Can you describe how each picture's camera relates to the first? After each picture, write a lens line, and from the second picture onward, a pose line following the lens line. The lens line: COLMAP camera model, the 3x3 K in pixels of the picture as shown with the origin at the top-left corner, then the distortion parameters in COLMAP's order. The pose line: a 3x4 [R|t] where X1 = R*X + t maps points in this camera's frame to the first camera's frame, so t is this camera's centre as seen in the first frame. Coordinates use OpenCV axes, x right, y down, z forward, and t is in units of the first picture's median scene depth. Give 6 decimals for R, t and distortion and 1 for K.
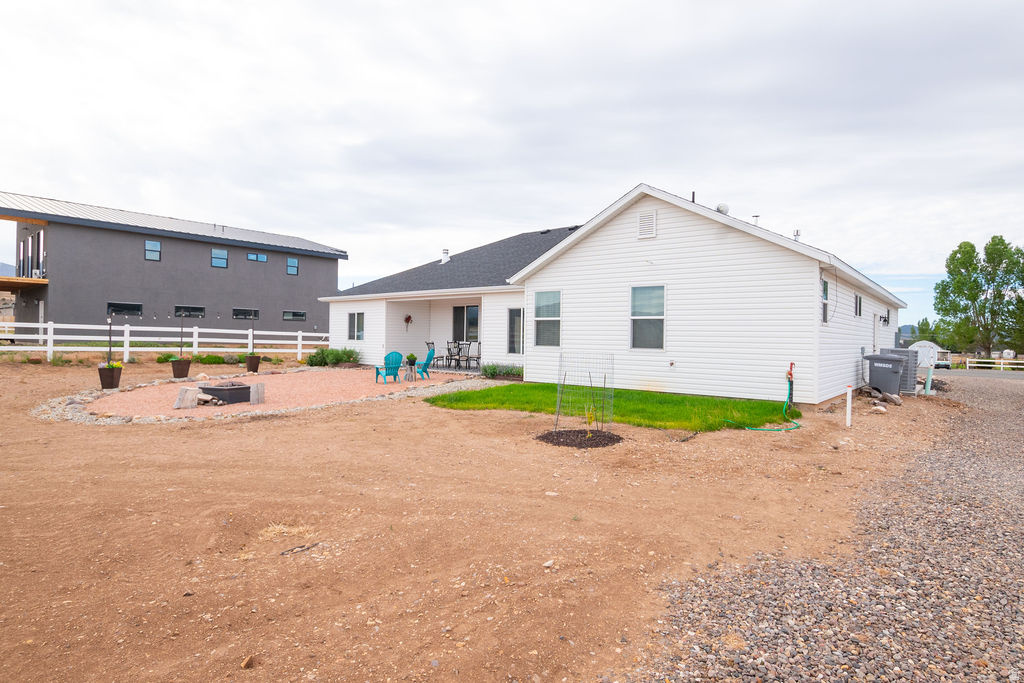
lens RADIAL K [[559.8, 0, 512.7], [0, 559.8, 350.9], [0, 0, 1]] dist [-0.018491, 0.004326]
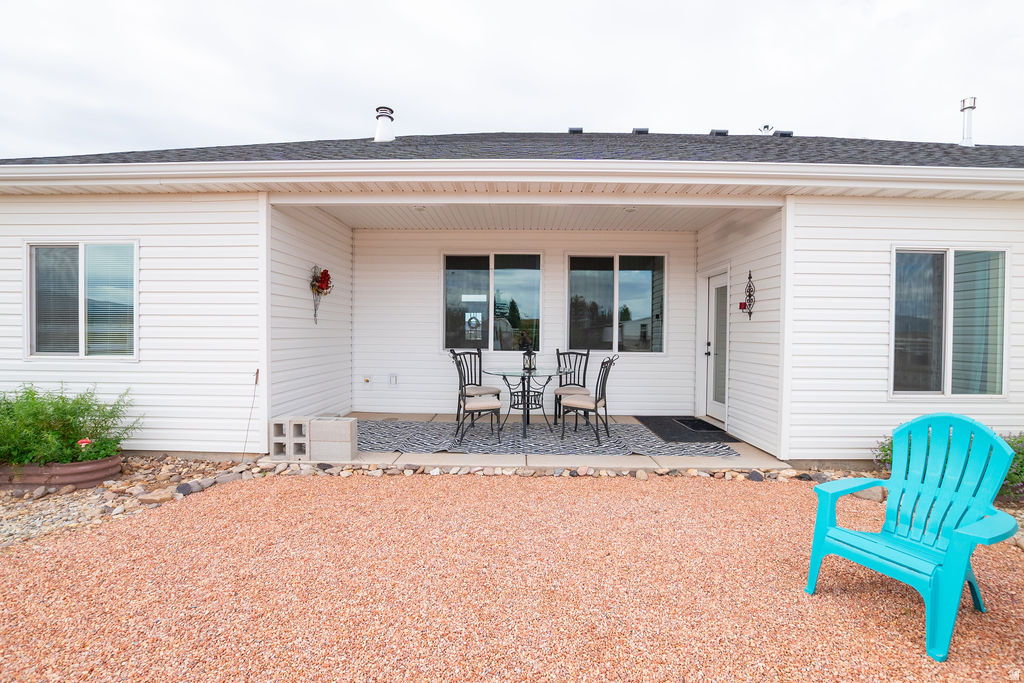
lens RADIAL K [[456.6, 0, 491.4], [0, 456.6, 340.3], [0, 0, 1]] dist [-0.033973, 0.006614]
pose [[0.779487, -0.018157, 0.626155, -0.266995], [0.020762, 0.999779, 0.003144, -0.022829], [-0.626074, 0.010549, 0.779692, 0.743138]]
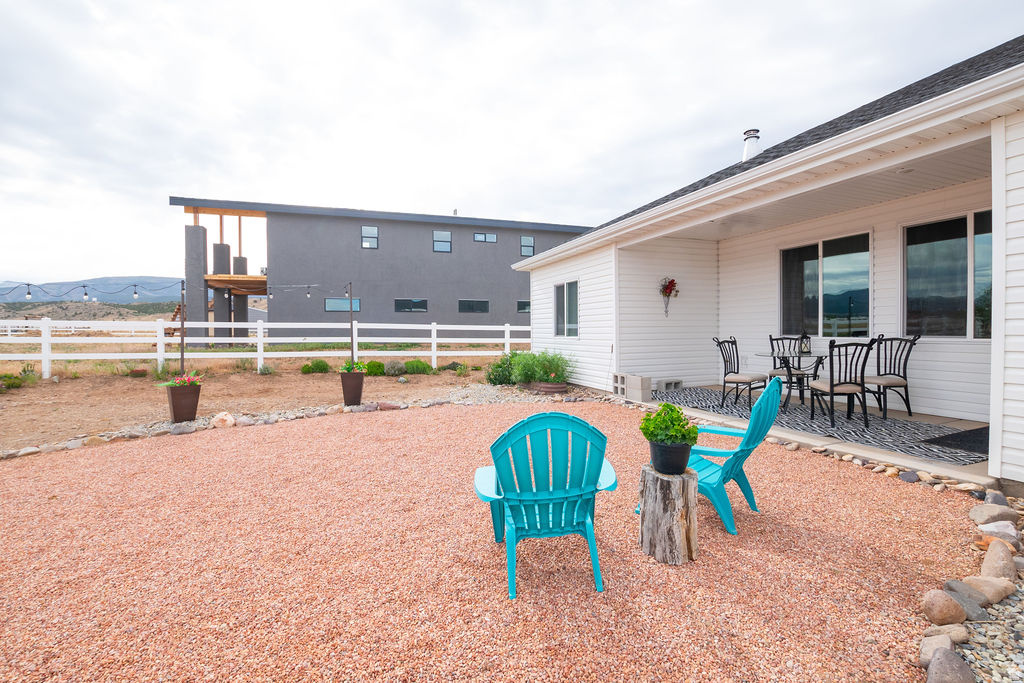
lens RADIAL K [[478.2, 0, 519.7], [0, 478.2, 336.2], [0, 0, 1]] dist [-0.023249, 0.000672]
pose [[0.868804, -0.017459, -0.494849, -0.101323], [0.008877, 0.999767, -0.019687, -0.011186], [0.495077, 0.012711, 0.868756, 0.606049]]
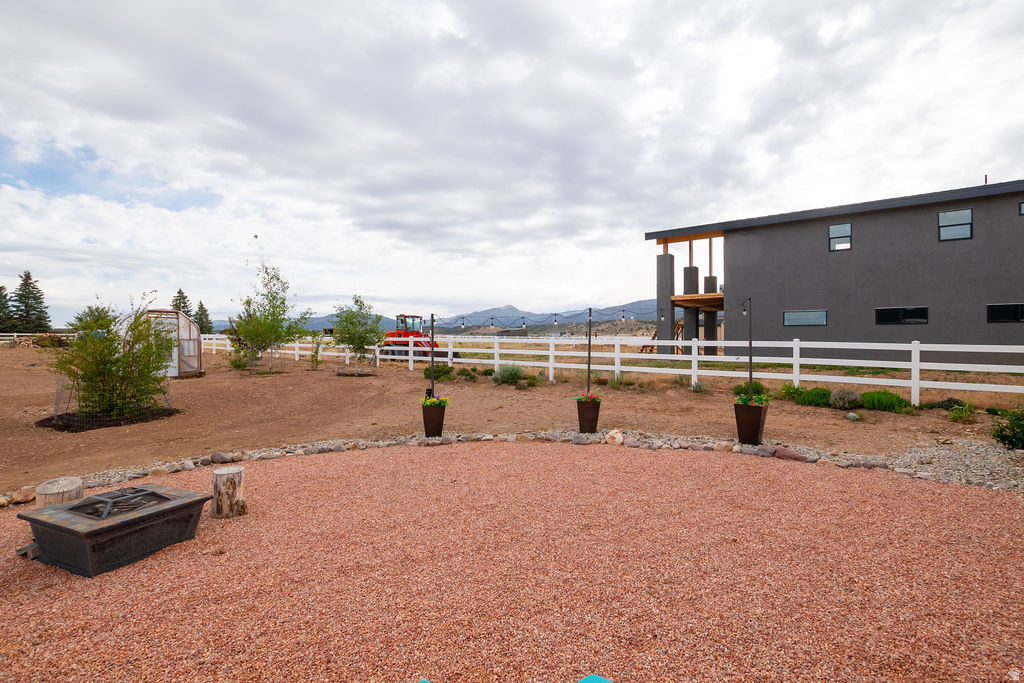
lens RADIAL K [[456.6, 0, 515.2], [0, 456.6, 342.9], [0, 0, 1]] dist [-0.033973, 0.006614]
pose [[0.065492, -0.016809, -0.997711, -0.111796], [-0.027655, 0.999443, -0.018654, -0.022427], [0.997470, 0.028814, 0.064991, 0.691549]]
